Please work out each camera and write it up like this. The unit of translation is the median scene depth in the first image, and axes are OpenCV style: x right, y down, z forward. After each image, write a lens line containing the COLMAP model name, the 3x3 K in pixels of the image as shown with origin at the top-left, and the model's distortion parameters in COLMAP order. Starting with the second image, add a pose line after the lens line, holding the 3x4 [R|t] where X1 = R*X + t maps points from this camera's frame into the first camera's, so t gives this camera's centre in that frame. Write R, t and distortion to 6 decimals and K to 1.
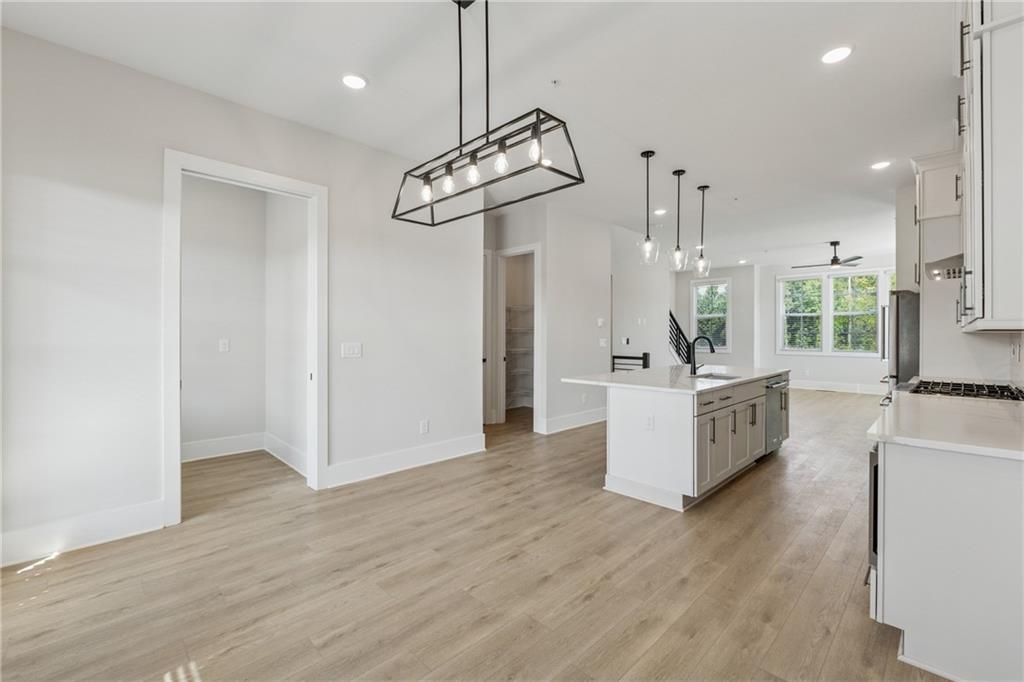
lens RADIAL K [[439.1, 0, 517.0], [0, 439.1, 337.2], [0, 0, 1]] dist [-0.000738, -0.000355]
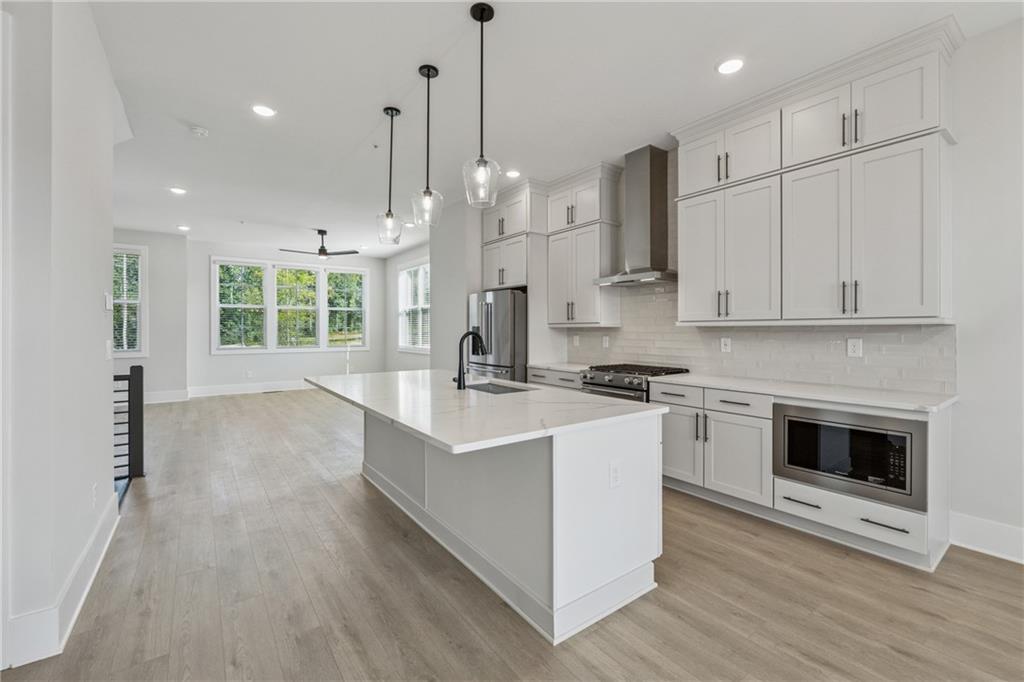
lens RADIAL K [[436.1, 0, 519.1], [0, 436.1, 329.8], [0, 0, 1]] dist [-0.004232, -0.000830]
pose [[0.149079, -0.002040, 0.988823, -0.220339], [0.009277, 0.999957, 0.000664, -0.004429], [-0.988782, 0.009075, 0.149091, 0.739751]]
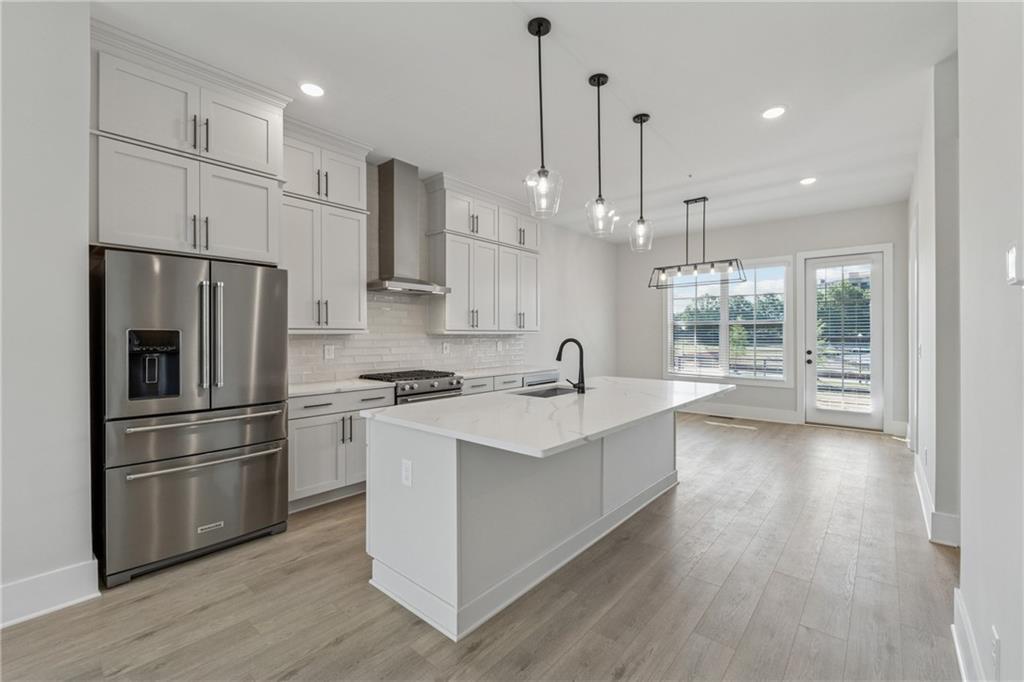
lens RADIAL K [[435.5, 0, 514.1], [0, 435.5, 334.7], [0, 0, 1]] dist [-0.006363, -0.000295]
pose [[-0.996859, 0.002188, -0.079164, 0.498750], [0.001871, 0.999990, 0.004075, -0.009867], [0.079172, 0.003914, -0.996853, 1.519641]]
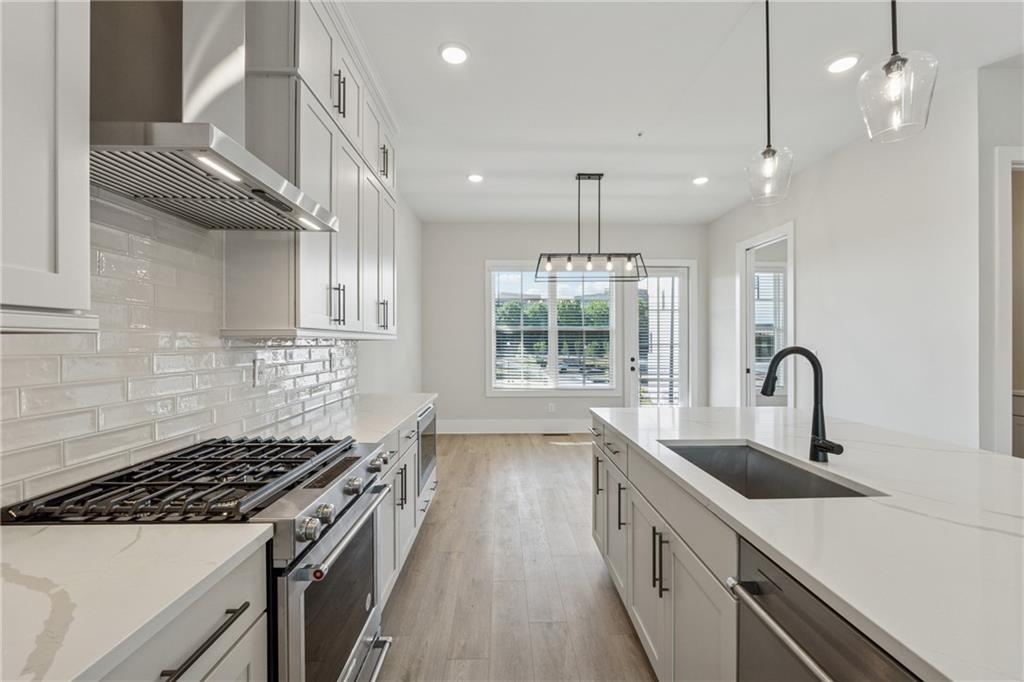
lens RADIAL K [[439.1, 0, 517.0], [0, 439.1, 337.2], [0, 0, 1]] dist [-0.000738, -0.000355]
pose [[-0.685154, -0.008353, -0.728350, 0.710329], [-0.003479, 0.999960, -0.008194, -0.005543], [0.728390, -0.003080, -0.685156, 0.970067]]
